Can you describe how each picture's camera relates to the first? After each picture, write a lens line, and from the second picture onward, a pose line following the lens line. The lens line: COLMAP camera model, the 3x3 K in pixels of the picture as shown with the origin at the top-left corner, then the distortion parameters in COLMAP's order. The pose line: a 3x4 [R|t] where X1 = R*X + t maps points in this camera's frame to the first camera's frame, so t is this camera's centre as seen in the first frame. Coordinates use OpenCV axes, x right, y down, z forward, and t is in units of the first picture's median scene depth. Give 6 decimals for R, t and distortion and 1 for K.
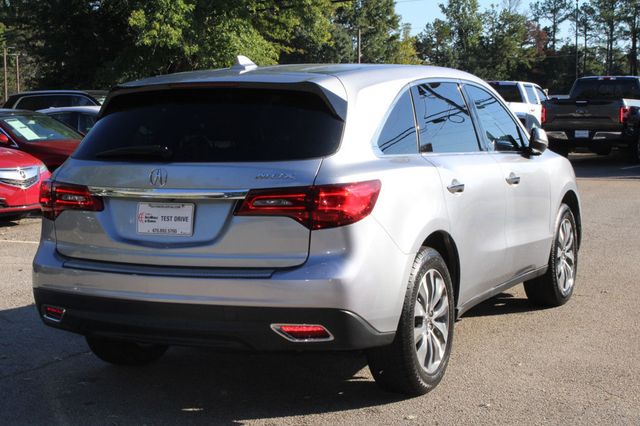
lens RADIAL K [[1220.5, 0, 320.0], [0, 1220.5, 213.0], [0, 0, 1]] dist [0.011576, 0.025607]
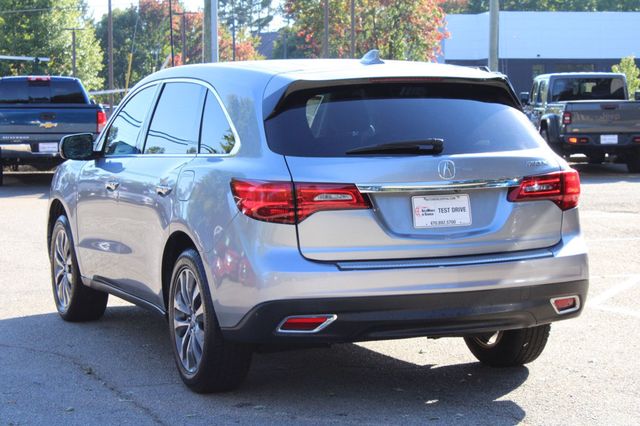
lens RADIAL K [[1586.1, 0, 320.0], [0, 1586.1, 213.0], [0, 0, 1]] dist [0.086818, 0.128139]
pose [[0.667797, -0.054901, 0.742316, -1.173022], [0.073932, 0.997237, 0.007244, -0.010427], [-0.740663, 0.050043, 0.670011, 0.190621]]
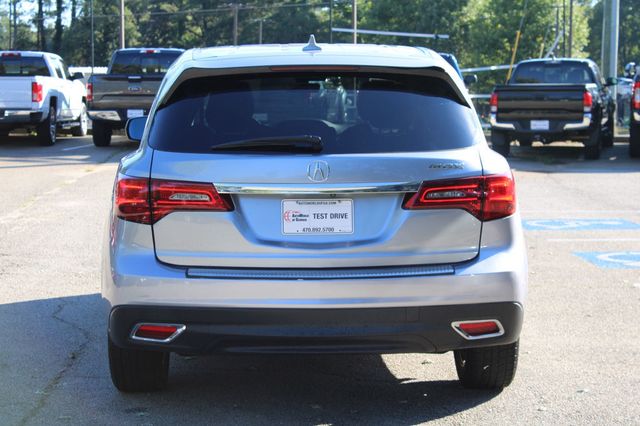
lens RADIAL K [[1454.9, 0, 320.0], [0, 1454.9, 213.0], [0, 0, 1]] dist [-0.045129, 0.023971]
pose [[0.889271, -0.037493, 0.455841, -0.617451], [0.035122, 0.999289, 0.013674, -0.012572], [-0.456030, 0.003850, 0.889956, 0.036991]]
